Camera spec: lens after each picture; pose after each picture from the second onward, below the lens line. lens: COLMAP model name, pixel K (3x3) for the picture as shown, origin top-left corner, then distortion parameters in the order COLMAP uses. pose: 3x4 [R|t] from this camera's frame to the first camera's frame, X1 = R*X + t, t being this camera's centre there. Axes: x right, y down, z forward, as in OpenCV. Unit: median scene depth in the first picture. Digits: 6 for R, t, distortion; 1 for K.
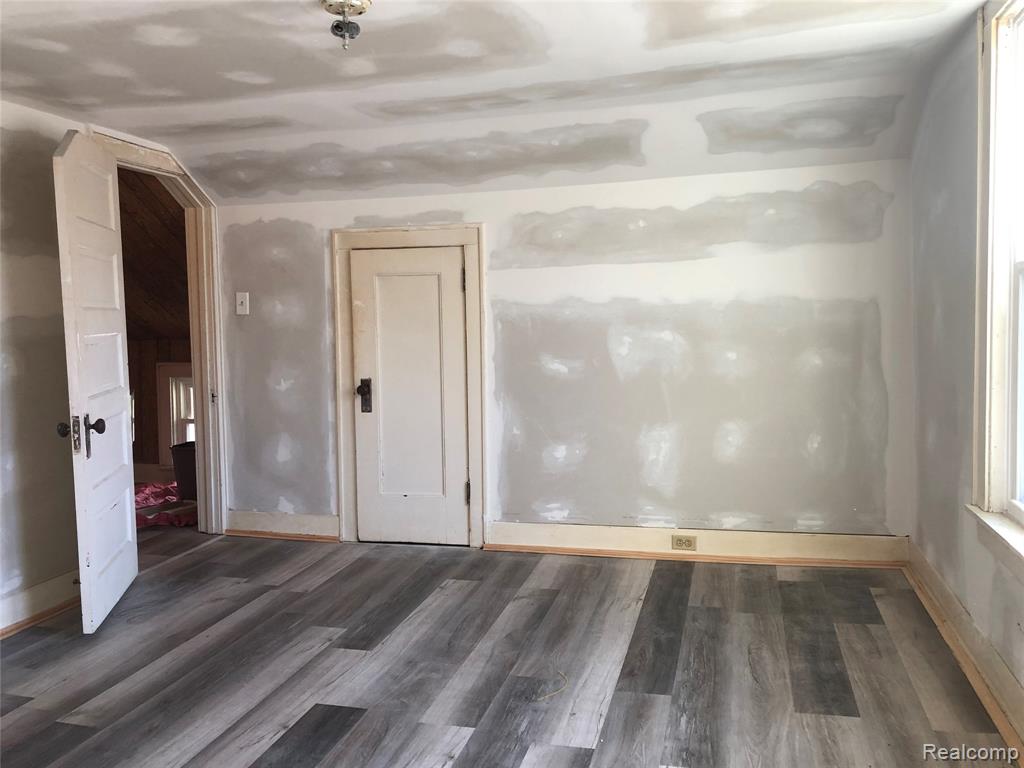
lens RADIAL K [[847.1, 0, 514.3], [0, 847.1, 378.7], [0, 0, 1]] dist [0.010431, 0.012031]
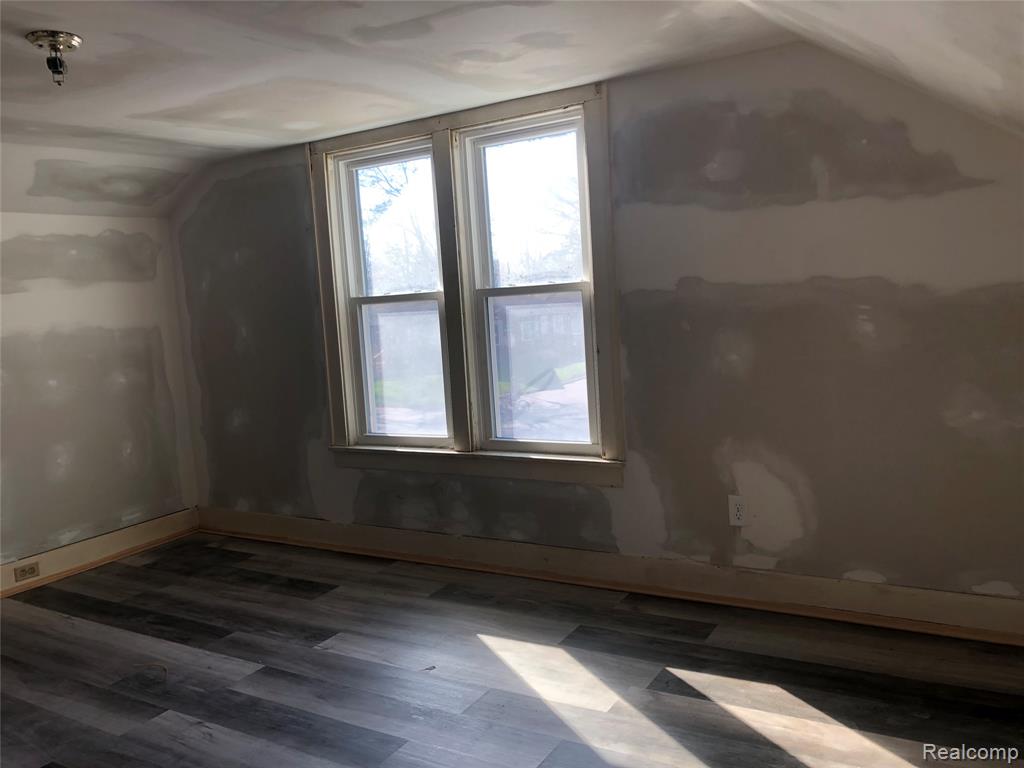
lens RADIAL K [[847.1, 0, 517.5], [0, 847.1, 383.1], [0, 0, 1]] dist [0.010431, 0.012031]
pose [[0.286080, -0.092655, 0.953715, -0.692492], [0.133016, 0.989517, 0.056233, -0.010739], [-0.948928, 0.110773, 0.295406, 0.138794]]
